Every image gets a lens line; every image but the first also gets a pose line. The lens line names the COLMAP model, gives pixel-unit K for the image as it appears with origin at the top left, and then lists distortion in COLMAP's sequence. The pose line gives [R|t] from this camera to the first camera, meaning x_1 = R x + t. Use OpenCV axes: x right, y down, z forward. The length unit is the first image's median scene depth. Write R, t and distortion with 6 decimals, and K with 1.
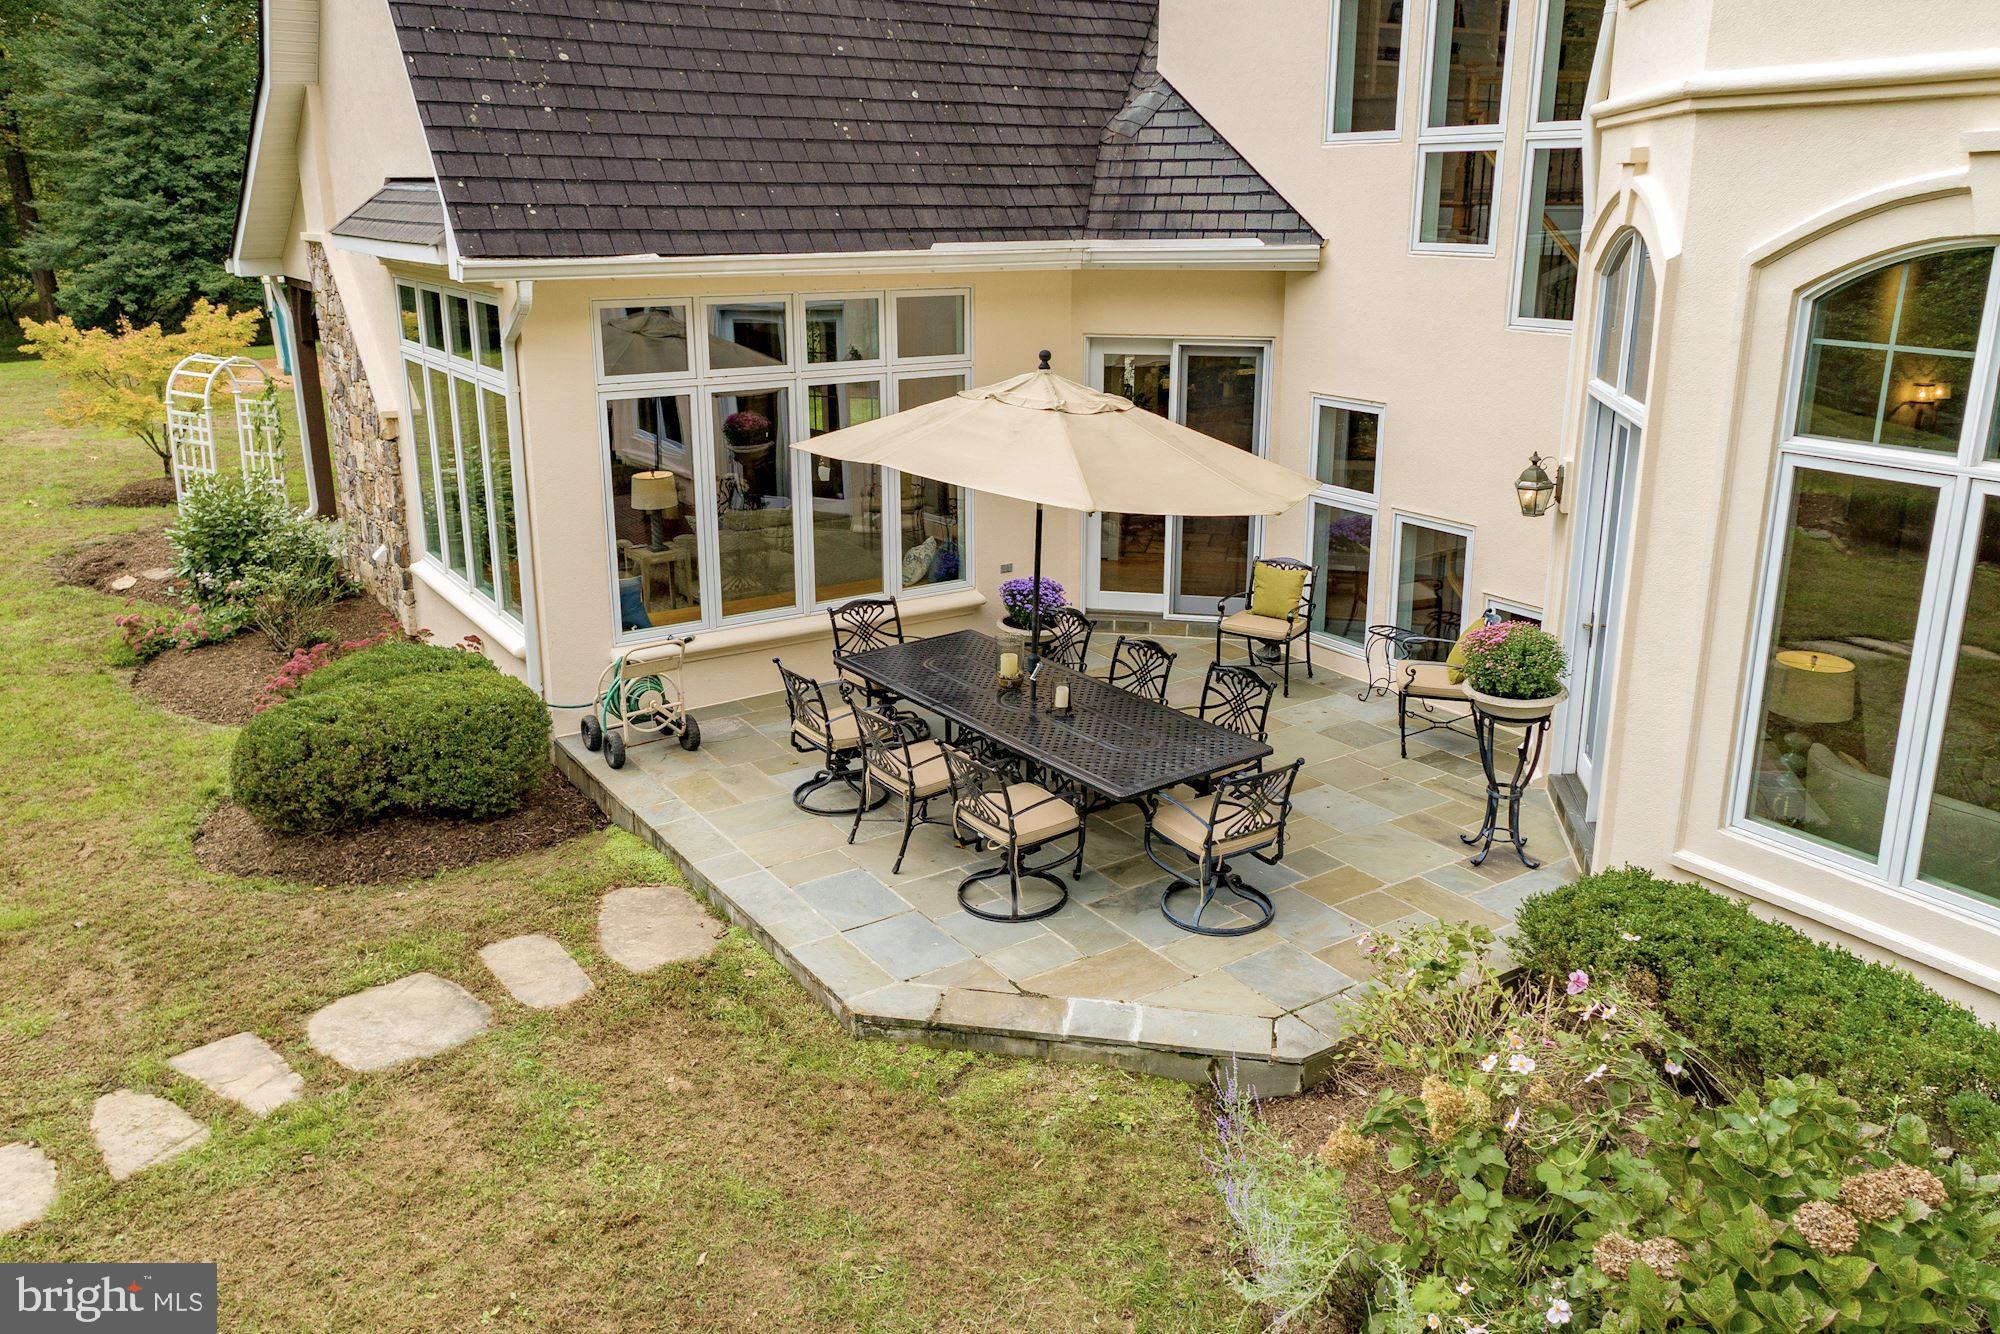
lens RADIAL K [[1501.2, 0, 997.3], [0, 1501.2, 611.5], [0, 0, 1]] dist [0.003443, -0.000768]
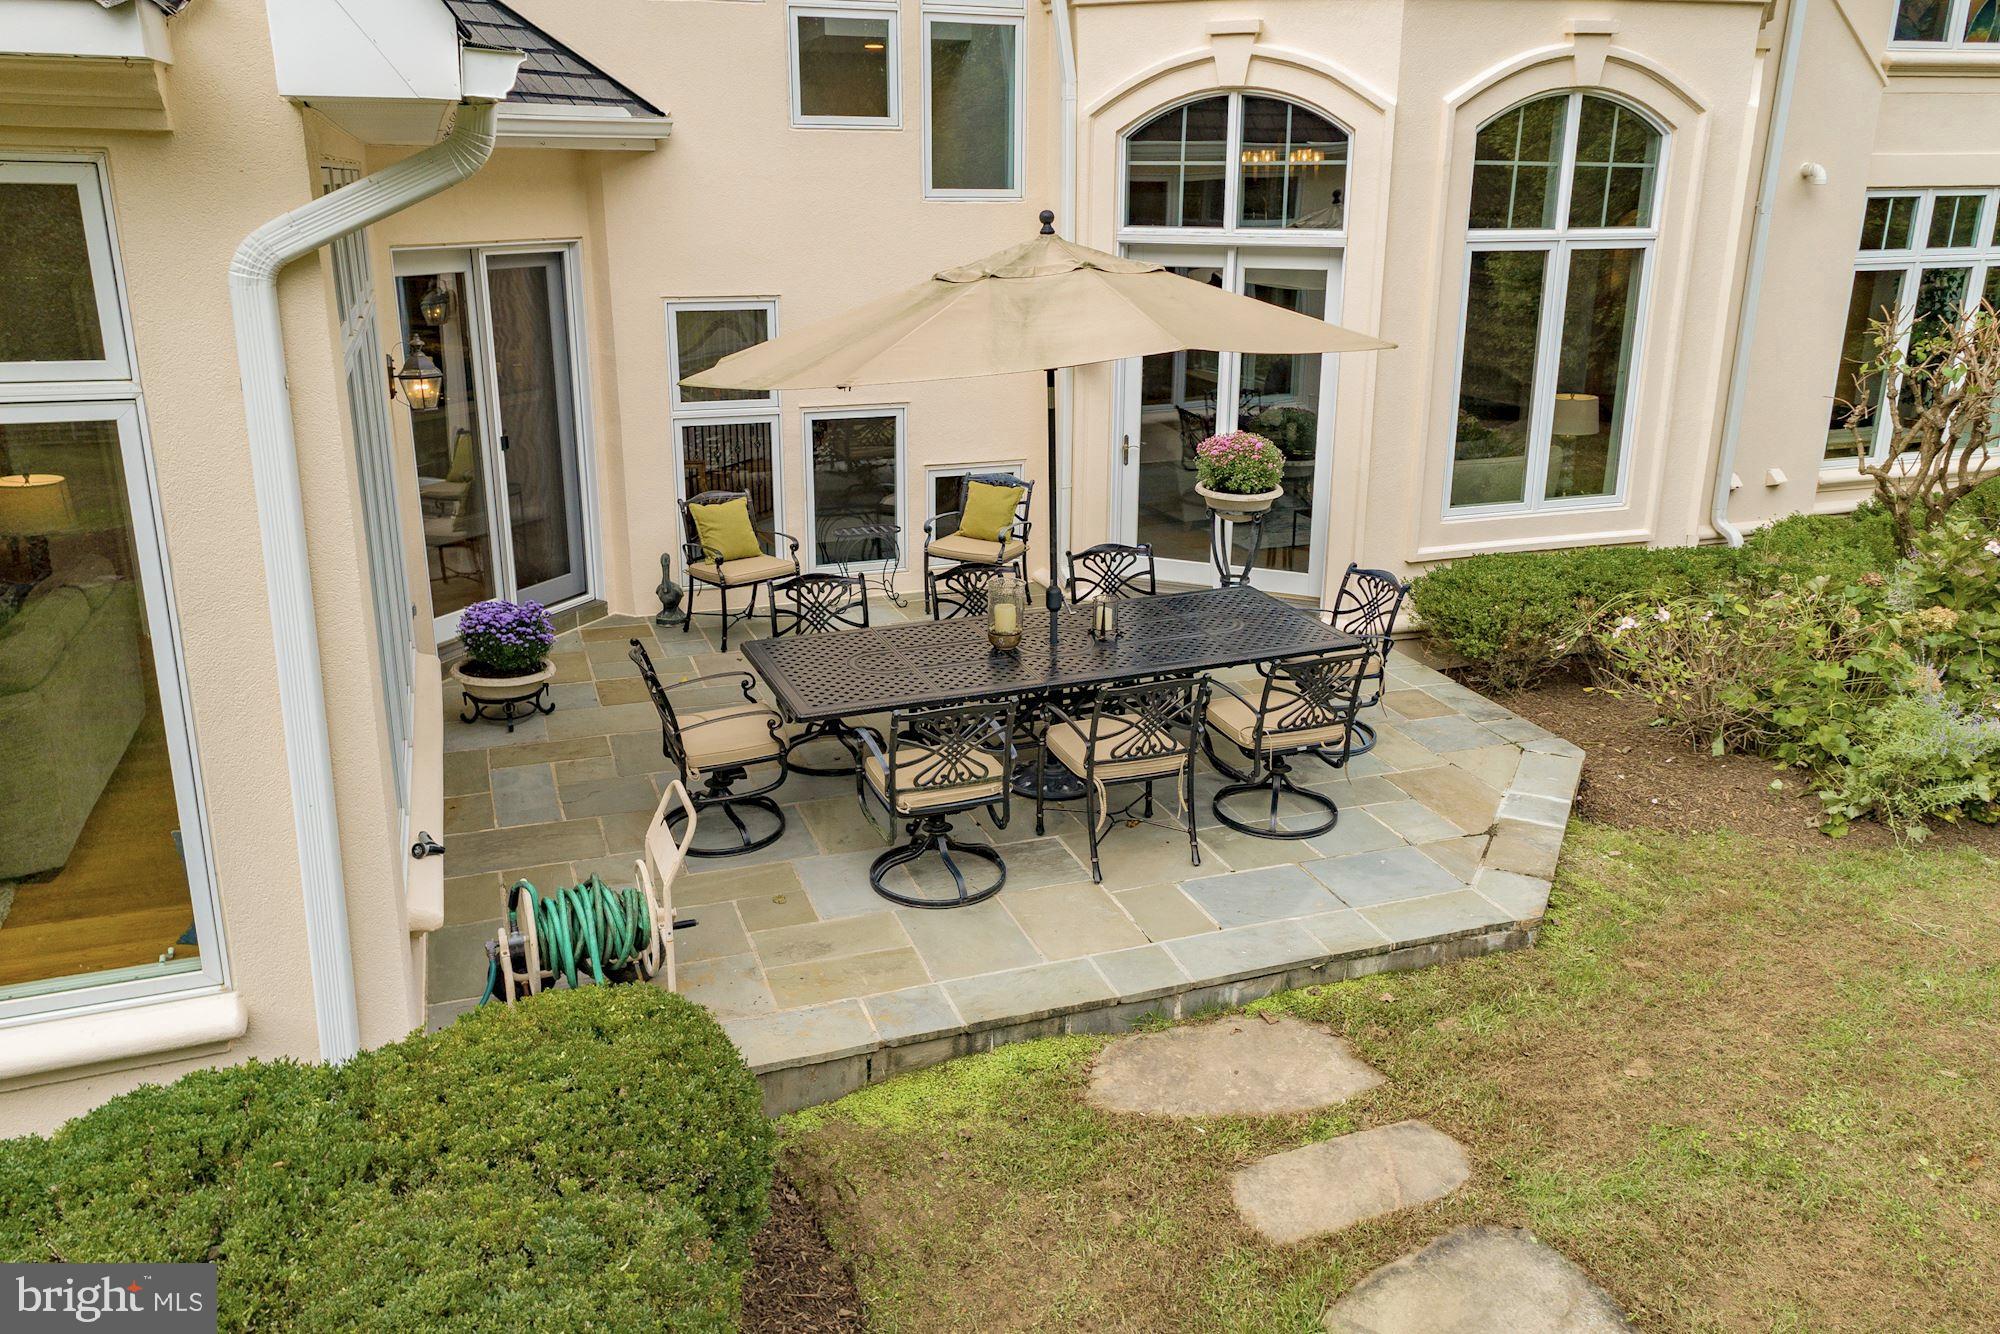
lens RADIAL K [[1501.2, 0, 997.3], [0, 1501.2, 611.5], [0, 0, 1]] dist [0.003443, -0.000768]
pose [[0.241267, -0.269534, 0.932278, -0.842472], [0.257188, 0.944066, 0.206383, -0.152751], [-0.935759, 0.189977, 0.297093, 0.878235]]
